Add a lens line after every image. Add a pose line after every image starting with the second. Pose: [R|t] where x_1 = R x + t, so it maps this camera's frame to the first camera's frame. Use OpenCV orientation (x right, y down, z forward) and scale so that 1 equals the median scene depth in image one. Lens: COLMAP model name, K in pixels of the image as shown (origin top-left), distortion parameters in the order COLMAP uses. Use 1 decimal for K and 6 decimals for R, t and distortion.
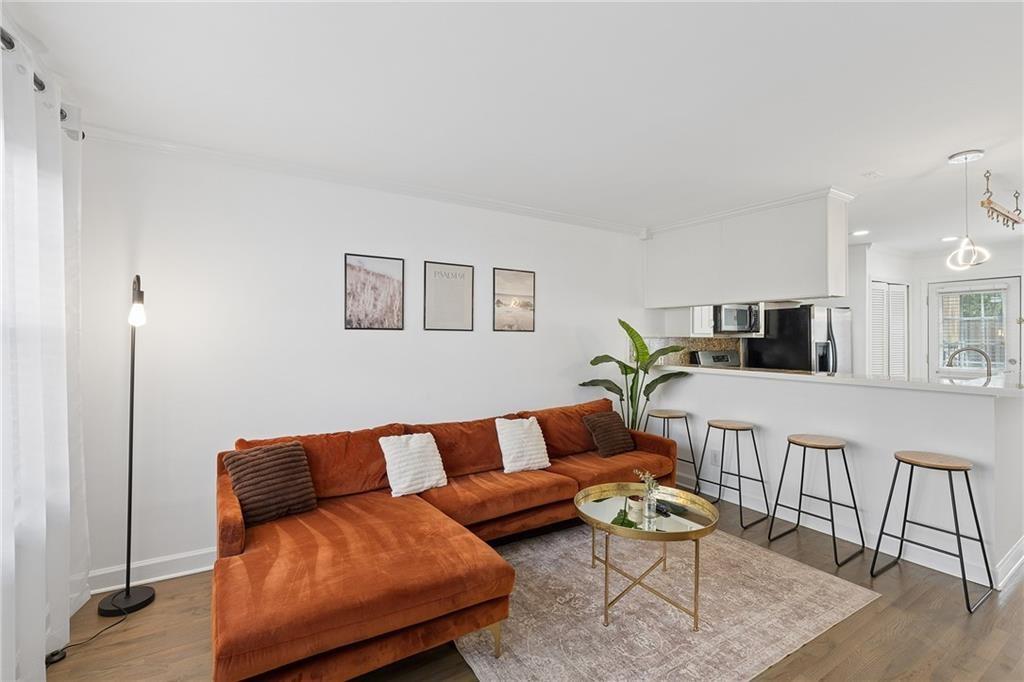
lens RADIAL K [[464.2, 0, 508.8], [0, 464.2, 336.7], [0, 0, 1]] dist [-0.007265, 0.002359]
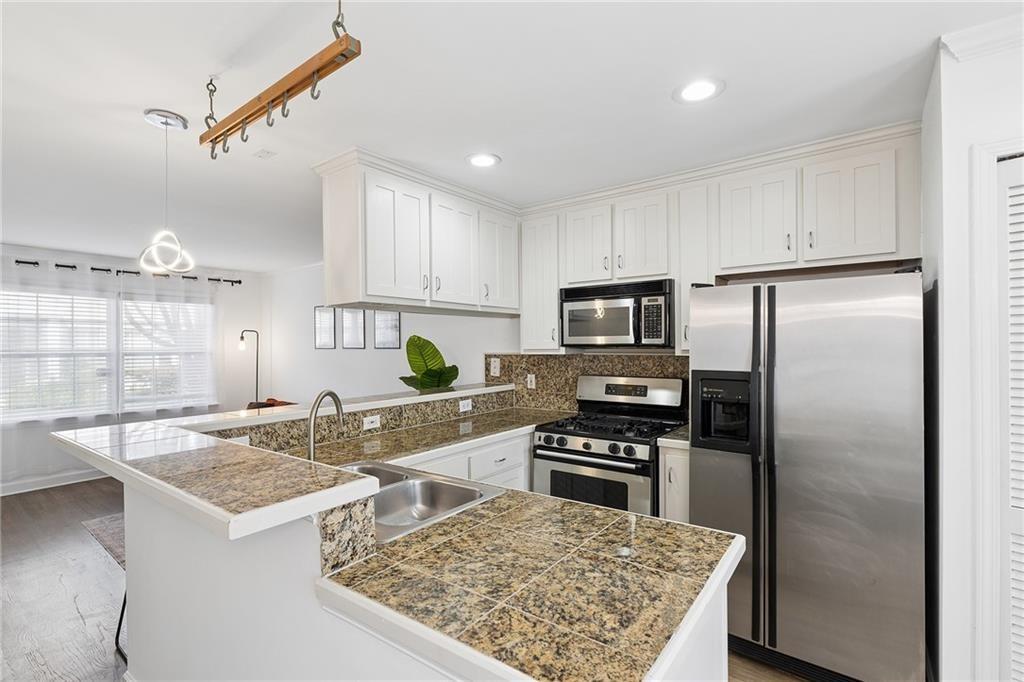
lens RADIAL K [[464.2, 0, 519.8], [0, 464.2, 346.0], [0, 0, 1]] dist [-0.007265, 0.002359]
pose [[0.360730, -0.001245, -0.932670, 1.408584], [0.011958, 0.999923, 0.003290, -0.019936], [0.932594, -0.012340, 0.360717, 0.939904]]
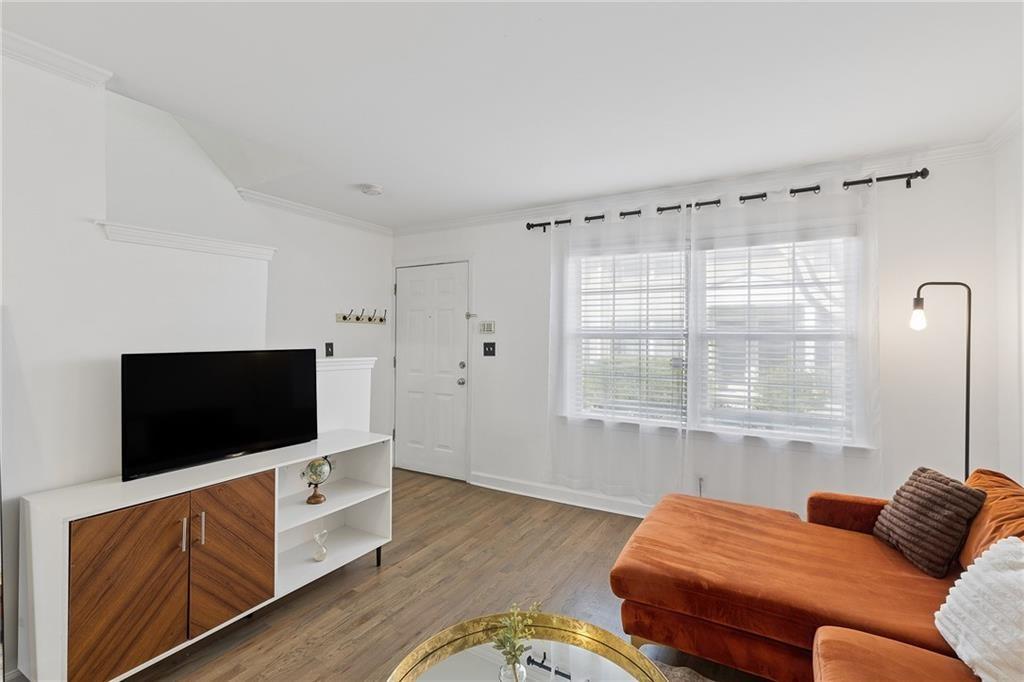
lens RADIAL K [[464.2, 0, 515.0], [0, 464.2, 334.8], [0, 0, 1]] dist [-0.007265, 0.002359]
pose [[-0.885968, -0.012900, -0.463567, 0.347473], [-0.006614, 0.999863, -0.015183, 0.007717], [0.463699, -0.010385, -0.885932, 0.938783]]
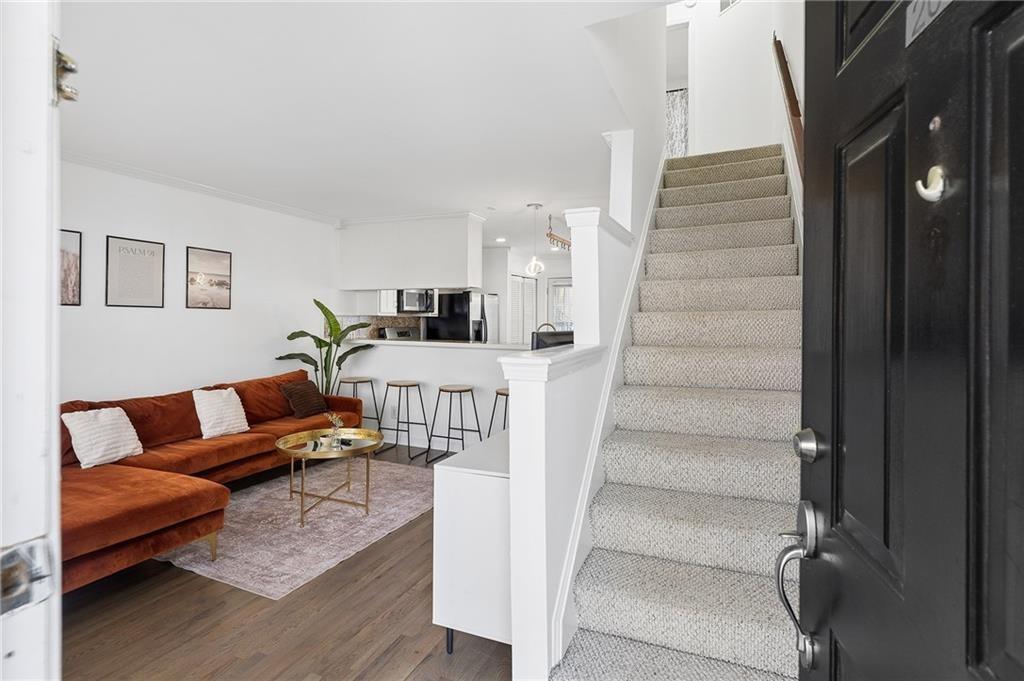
lens RADIAL K [[515.4, 0, 513.0], [0, 515.4, 318.3], [0, 0, 1]] dist [-0.001852, -0.001504]
pose [[0.826977, 0.004331, 0.562219, -0.078129], [-0.006901, 0.999973, 0.002448, 0.002490], [-0.562194, -0.005904, 0.826985, -0.356366]]
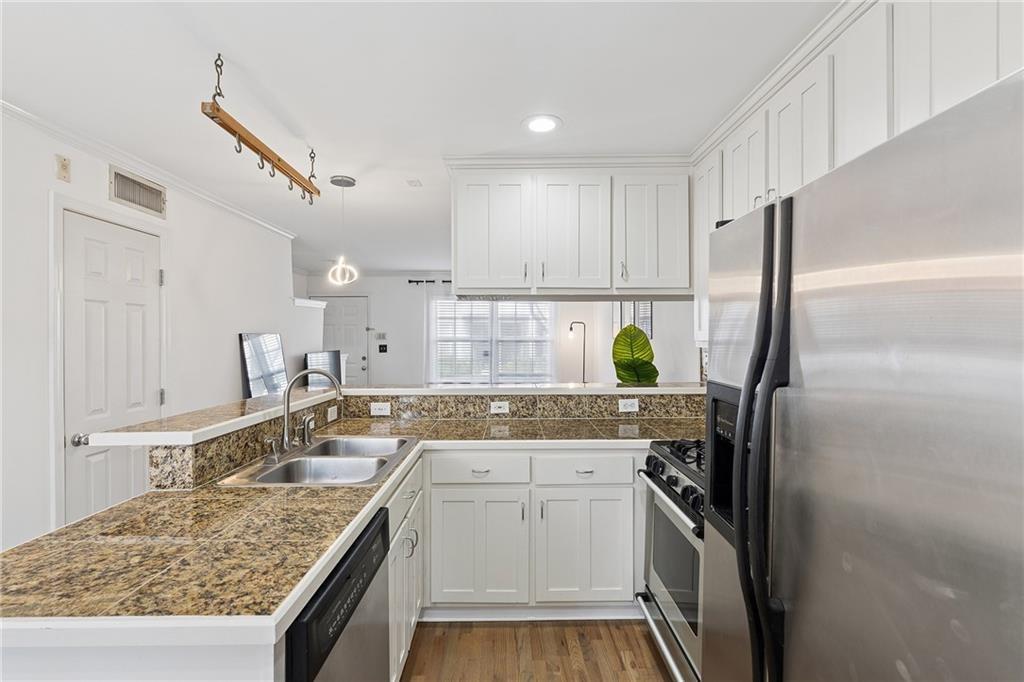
lens RADIAL K [[464.2, 0, 517.4], [0, 464.2, 338.4], [0, 0, 1]] dist [-0.007265, 0.002359]
pose [[-0.524735, 0.001297, -0.851264, 1.277339], [0.004089, 0.999991, -0.000997, -0.013583], [0.851256, -0.004004, -0.524736, 1.439162]]
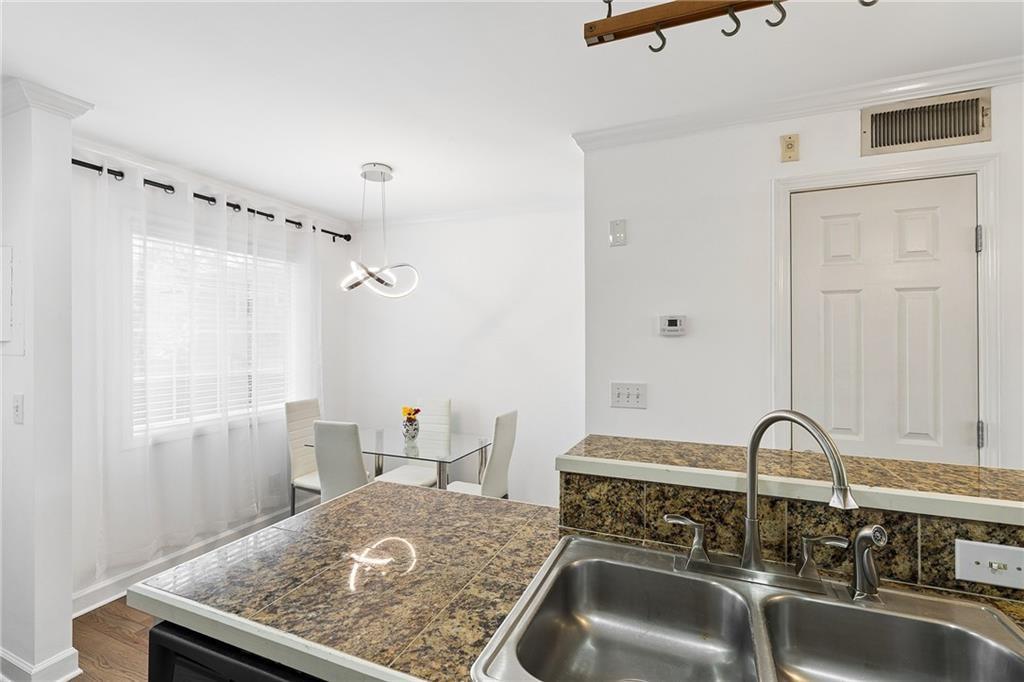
lens RADIAL K [[464.2, 0, 510.5], [0, 464.2, 339.0], [0, 0, 1]] dist [-0.007265, 0.002359]
pose [[-0.565280, 0.001177, 0.824898, 0.805392], [0.002177, 0.999998, 0.000065, -0.016767], [-0.824896, 0.001832, -0.565281, 1.187825]]
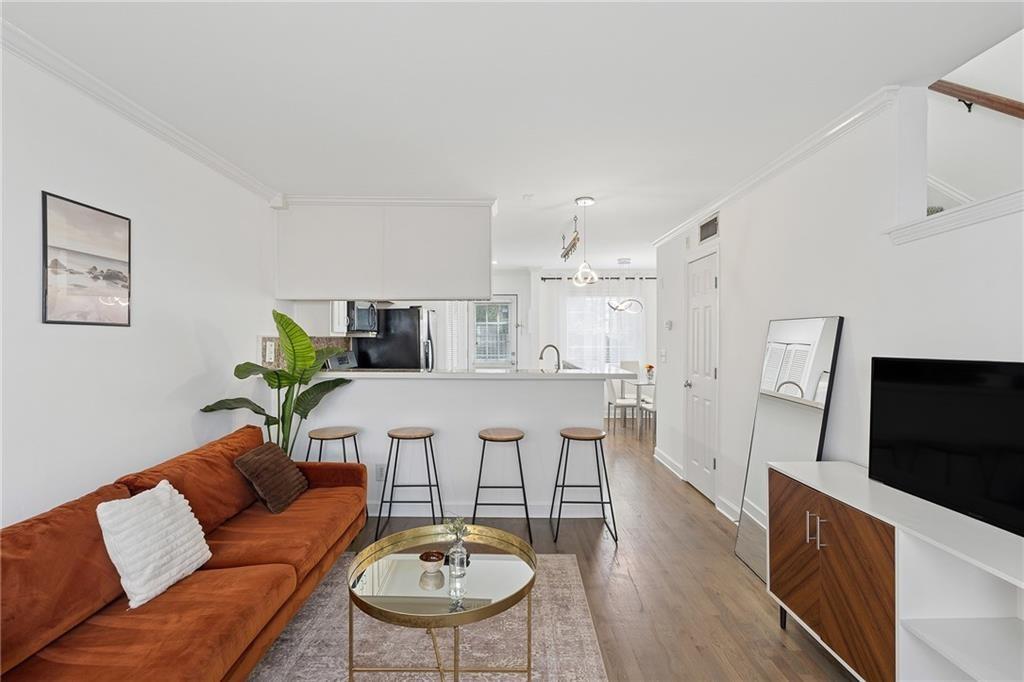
lens RADIAL K [[464.2, 0, 517.3], [0, 464.2, 340.2], [0, 0, 1]] dist [-0.007265, 0.002359]
pose [[0.524401, -0.005352, 0.851455, -0.188754], [-0.002108, 0.999969, 0.007584, 0.000530], [-0.851469, -0.005772, 0.524373, 0.343751]]
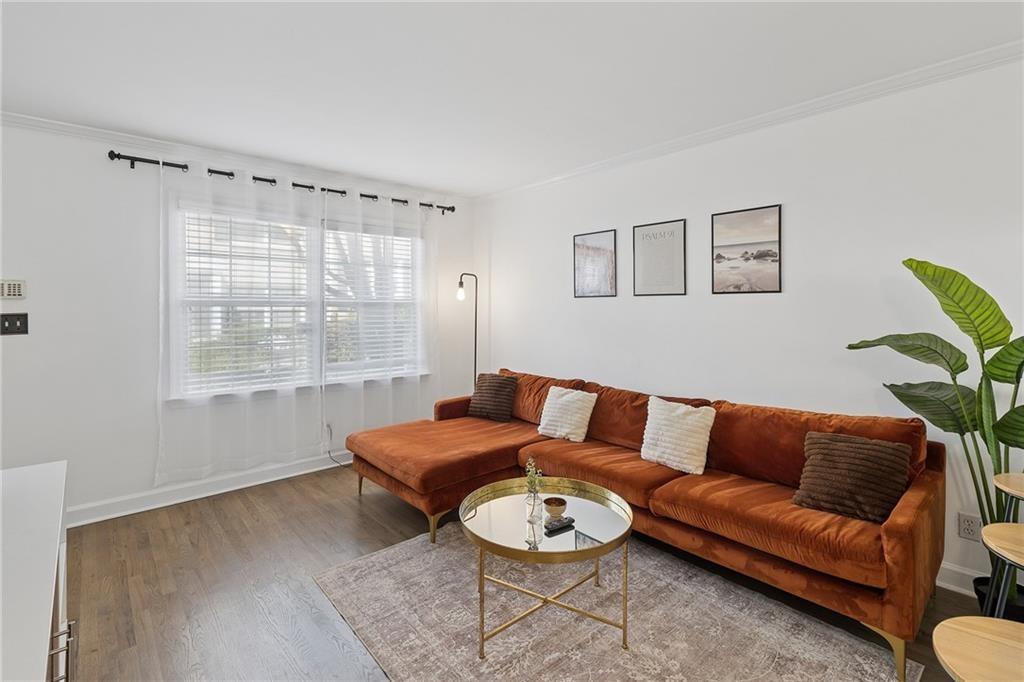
lens RADIAL K [[464.2, 0, 511.9], [0, 464.2, 312.5], [0, 0, 1]] dist [-0.007265, 0.002359]
pose [[0.158636, 0.009431, -0.987292, 0.719940], [0.009598, 0.999892, 0.011094, 0.007579], [0.987290, -0.011236, 0.158529, 0.550576]]
